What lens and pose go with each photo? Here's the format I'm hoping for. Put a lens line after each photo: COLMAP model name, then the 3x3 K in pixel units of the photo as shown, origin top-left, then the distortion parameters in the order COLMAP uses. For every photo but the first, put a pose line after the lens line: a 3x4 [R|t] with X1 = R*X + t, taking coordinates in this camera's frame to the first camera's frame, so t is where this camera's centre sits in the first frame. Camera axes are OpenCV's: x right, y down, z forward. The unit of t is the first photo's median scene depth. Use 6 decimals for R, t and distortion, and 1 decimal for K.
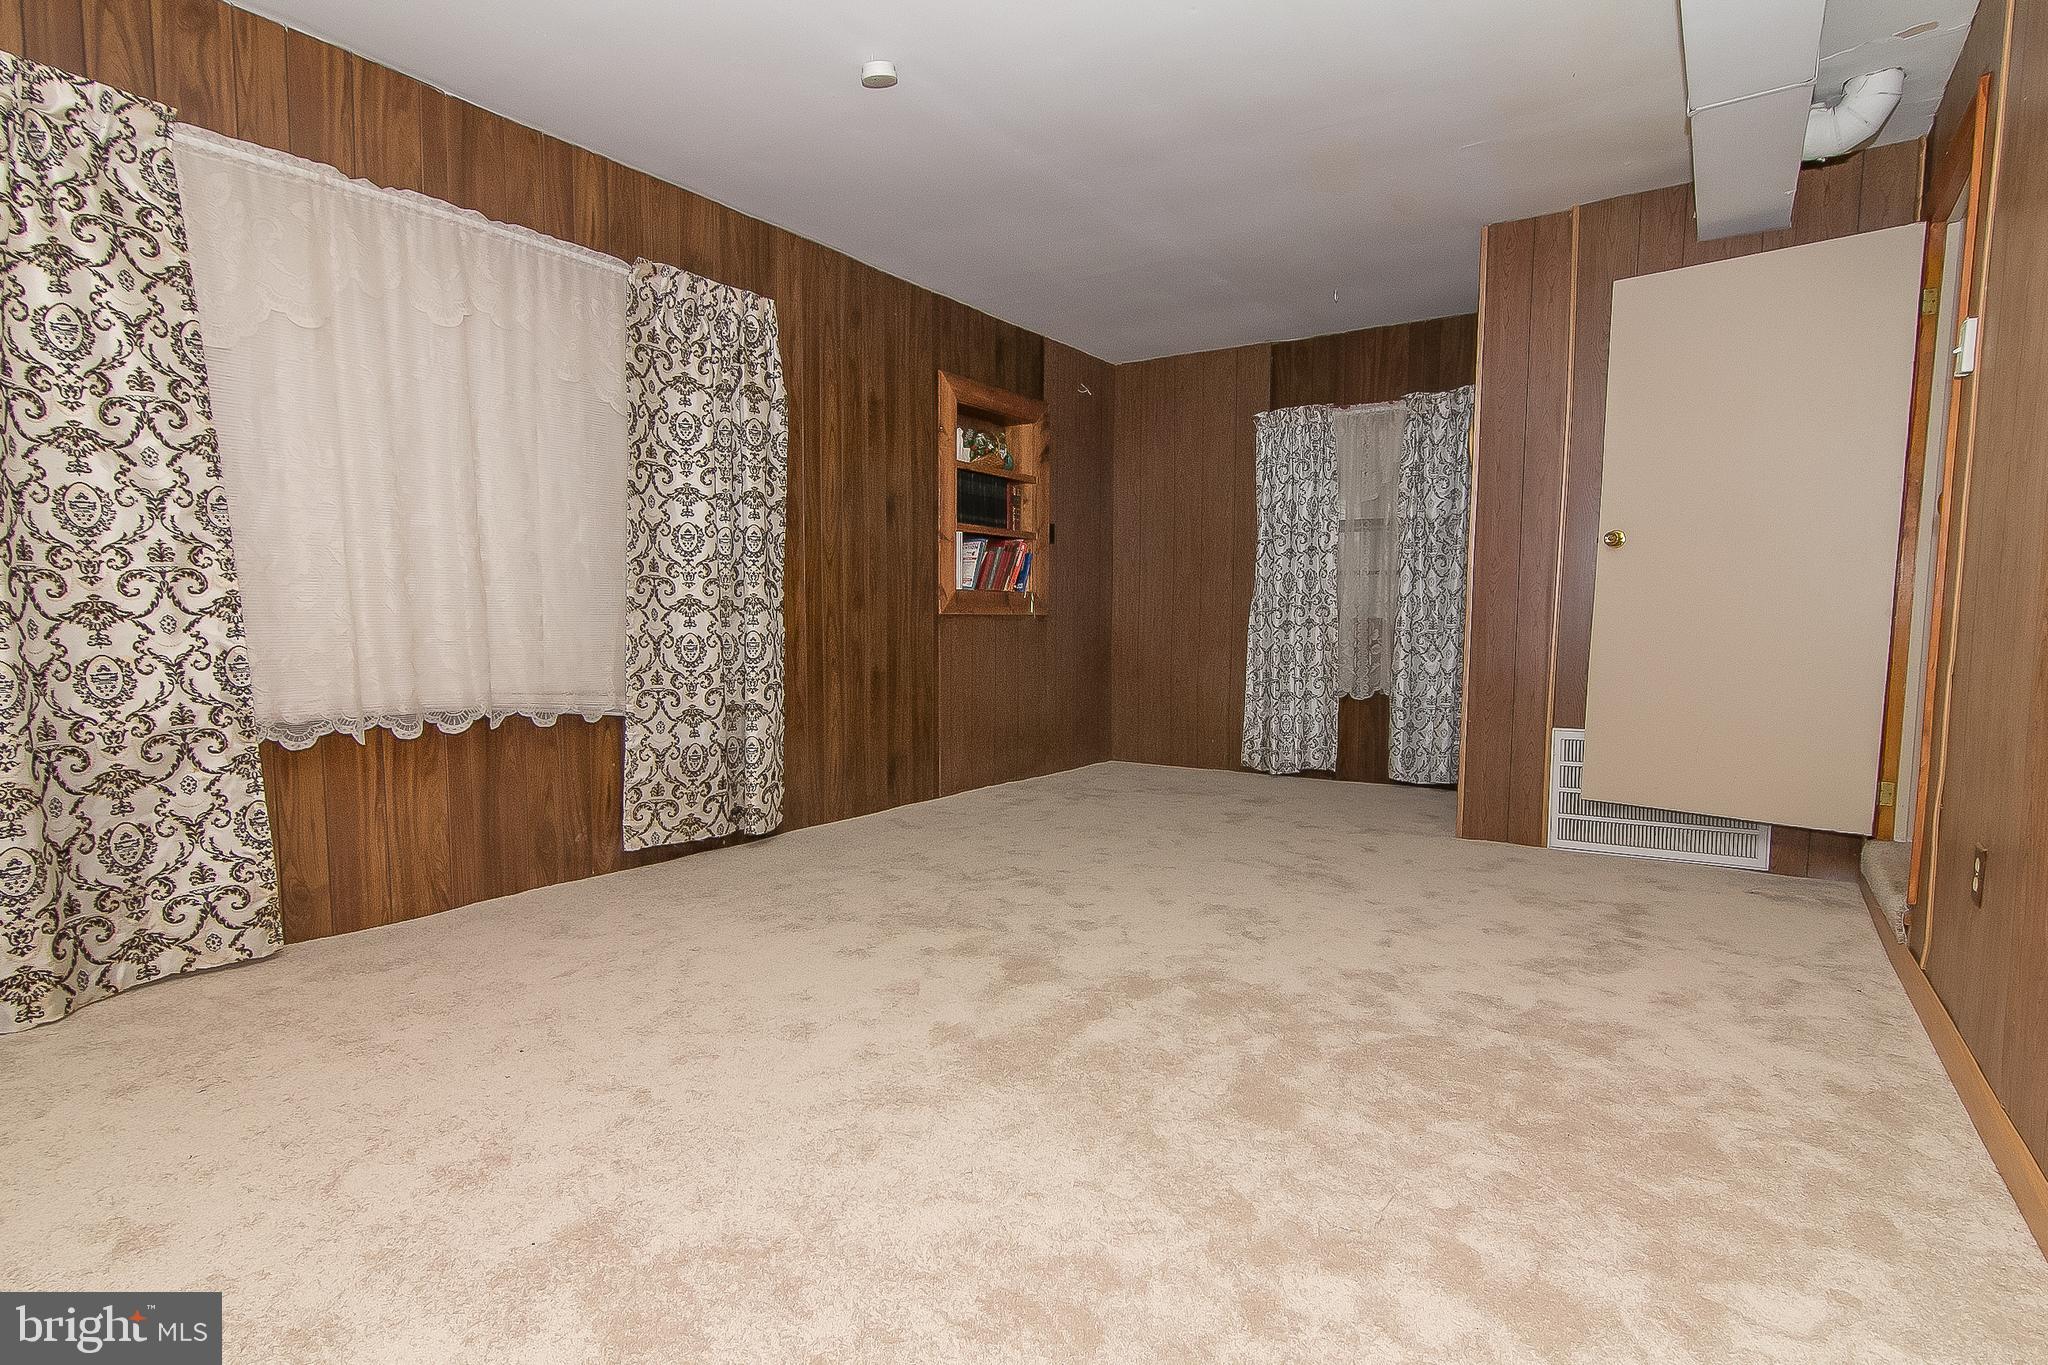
lens RADIAL K [[1049.7, 0, 1031.4], [0, 1049.7, 680.1], [0, 0, 1]] dist [0.000505, 0.000180]
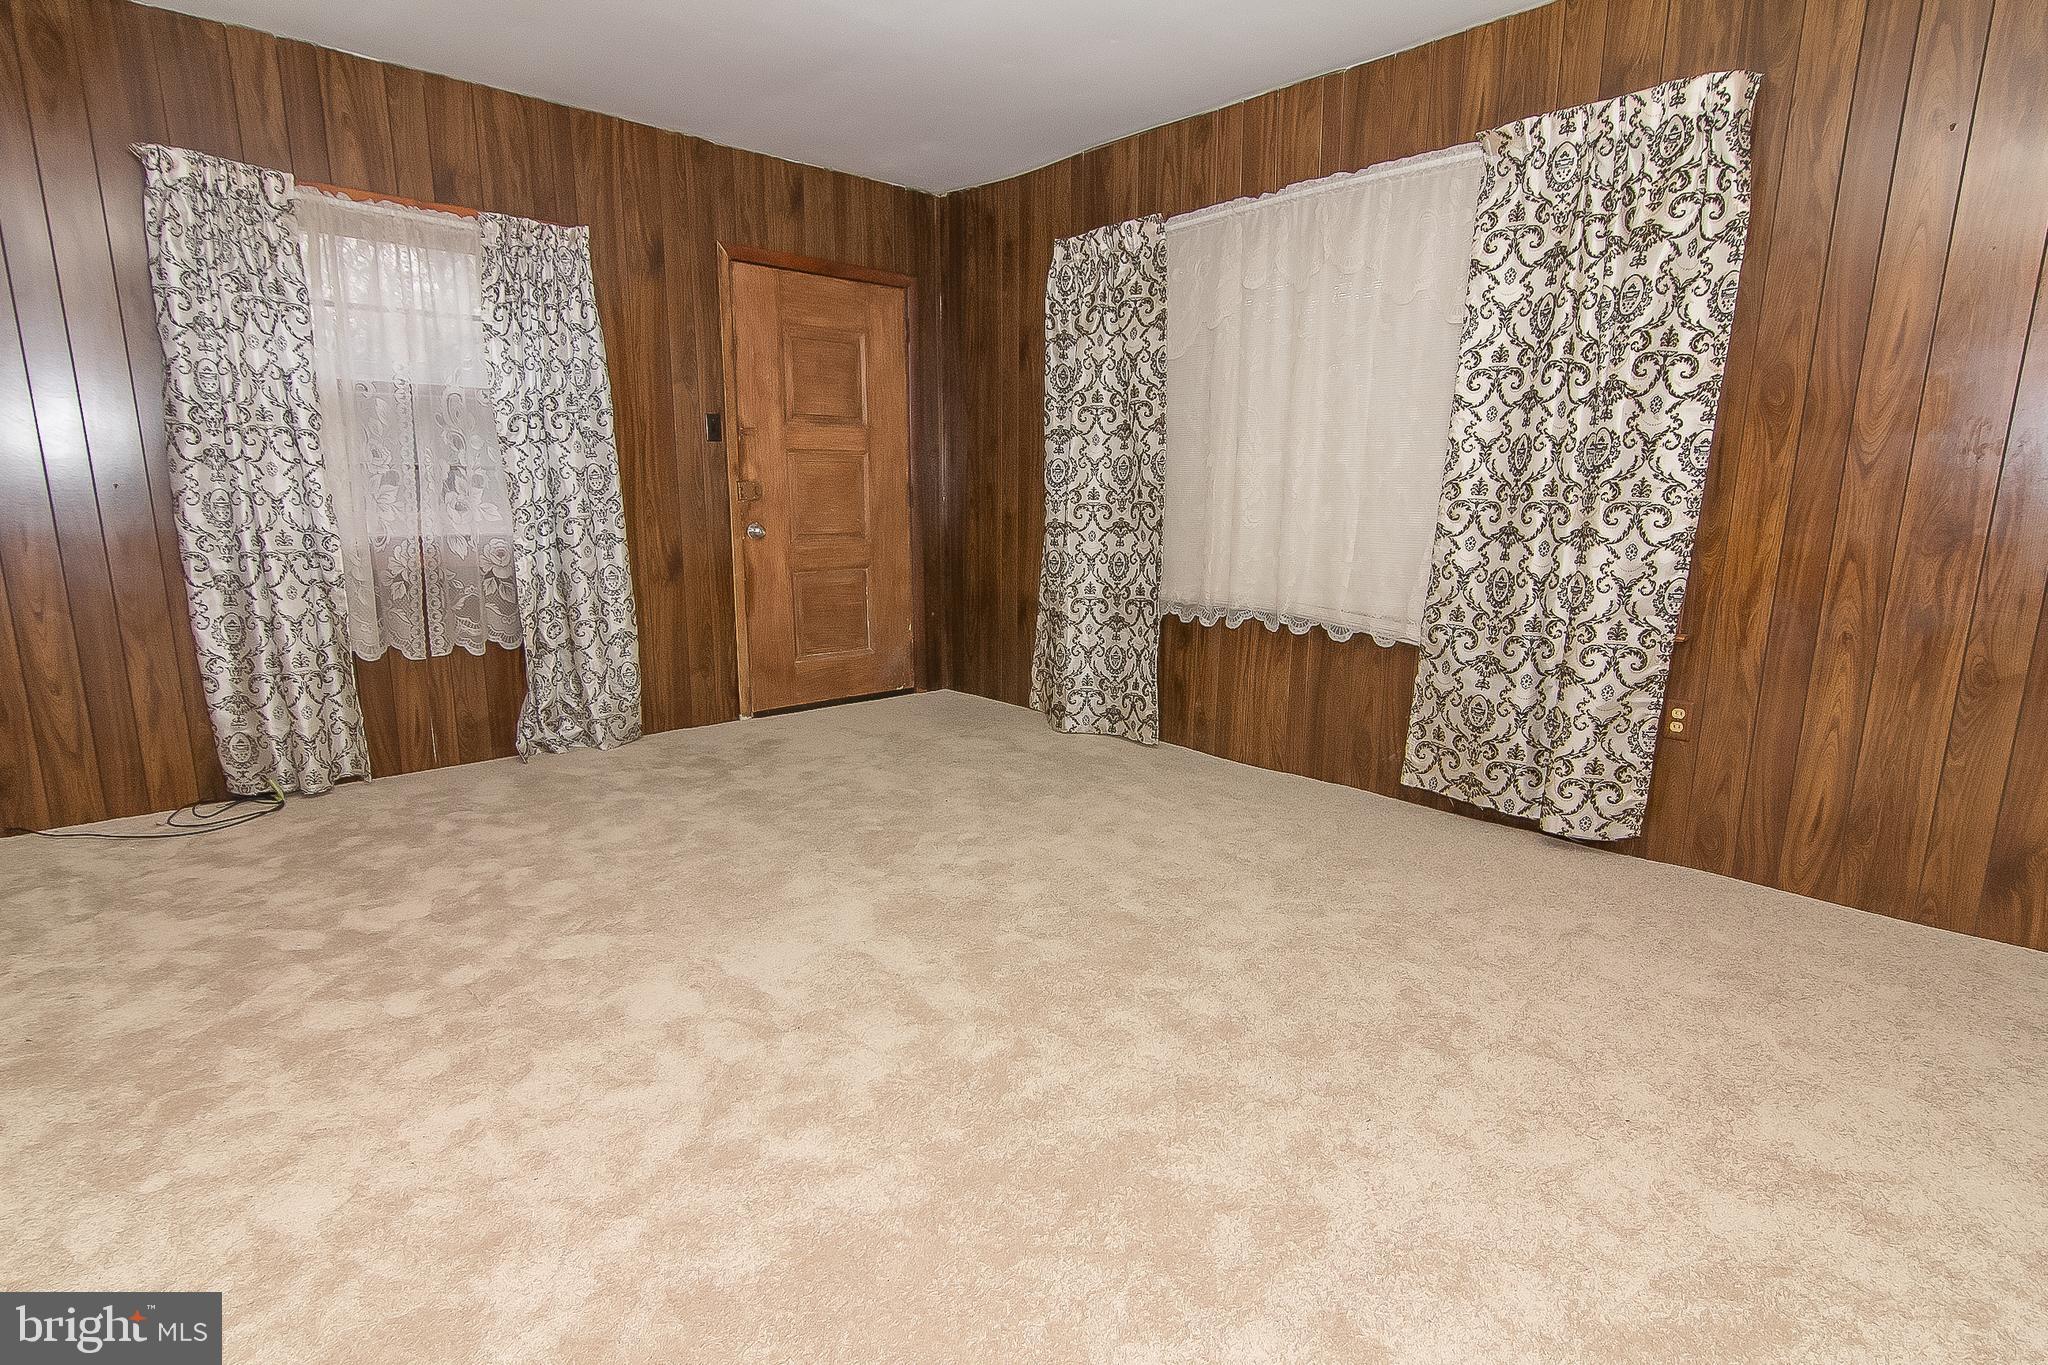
lens RADIAL K [[986.5, 0, 1028.7], [0, 986.5, 729.9], [0, 0, 1]] dist [-0.000493, 0.000047]
pose [[-0.233027, 0.199032, -0.951885, 0.579414], [-0.089801, 0.970245, 0.224855, -0.064957], [0.968315, 0.137878, -0.208220, 0.849976]]
